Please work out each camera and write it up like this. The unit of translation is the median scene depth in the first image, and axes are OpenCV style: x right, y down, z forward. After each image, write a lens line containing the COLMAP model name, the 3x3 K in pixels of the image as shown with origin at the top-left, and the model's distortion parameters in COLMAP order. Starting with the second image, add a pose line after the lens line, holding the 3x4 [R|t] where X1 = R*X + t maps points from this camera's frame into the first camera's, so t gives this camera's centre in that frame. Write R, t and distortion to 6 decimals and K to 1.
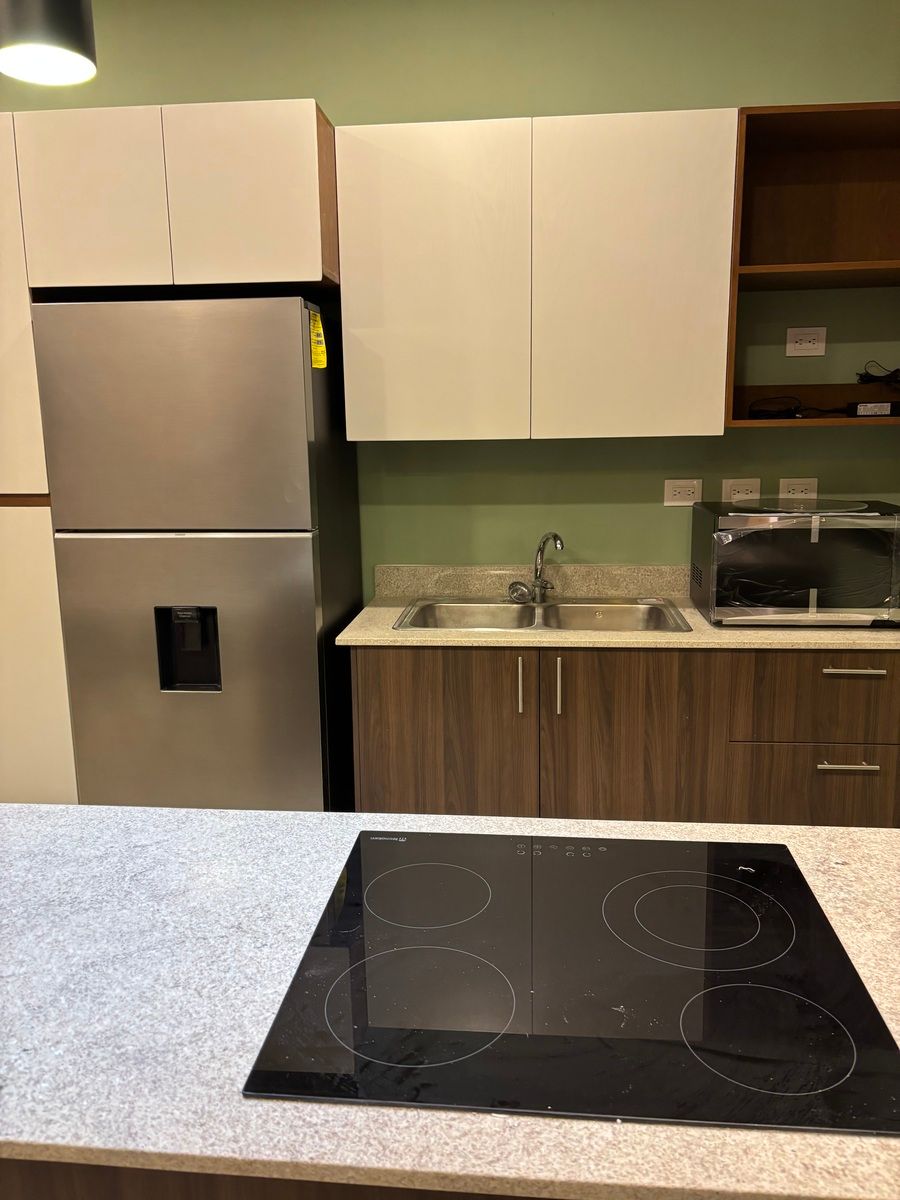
lens RADIAL K [[912.5, 0, 450.0], [0, 912.5, 600.0], [0, 0, 1]] dist [0.026573, -0.001345]
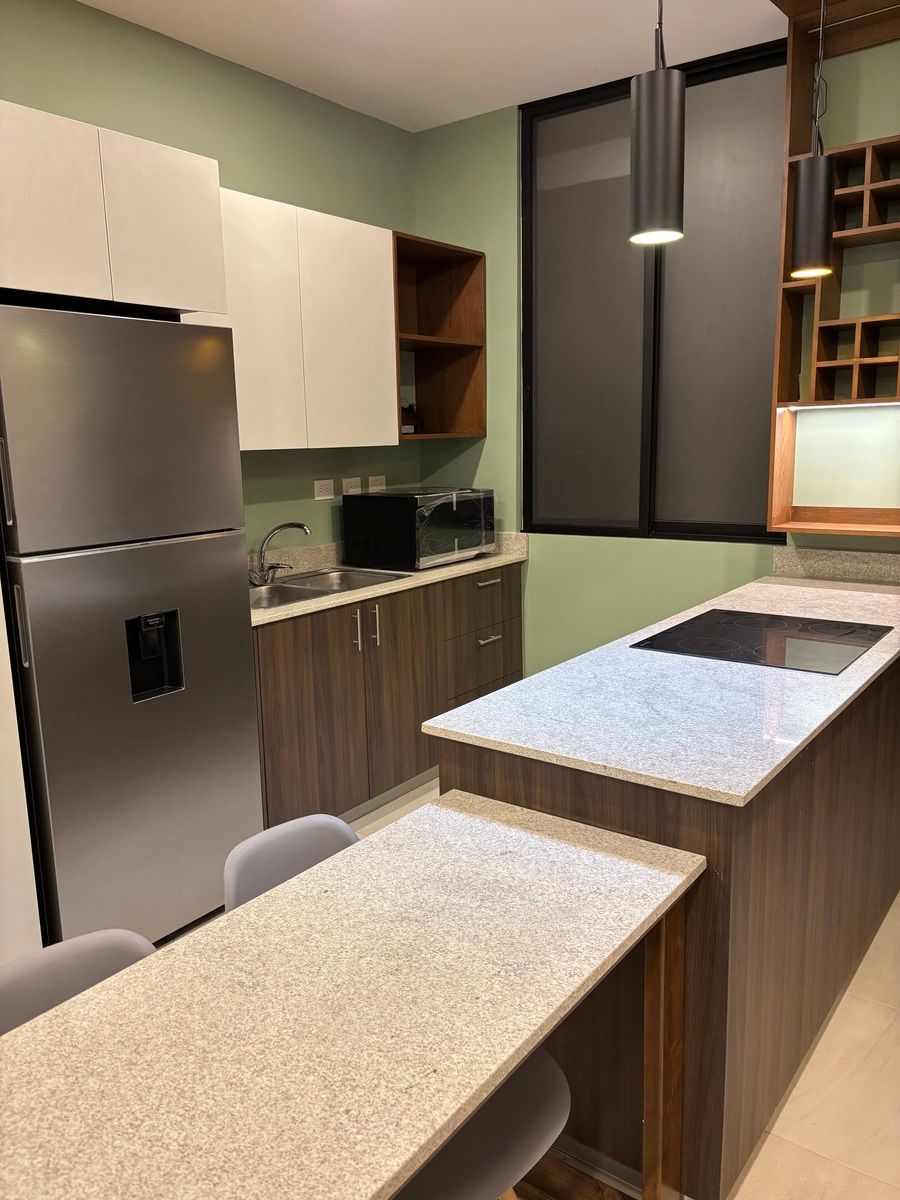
lens RADIAL K [[907.1, 0, 450.0], [0, 907.1, 600.0], [0, 0, 1]] dist [0.106890, -0.001117]
pose [[0.522772, -0.156198, 0.838040, -0.963344], [0.181889, 0.980870, 0.069356, -0.019040], [-0.832842, 0.116173, 0.541182, 0.152309]]
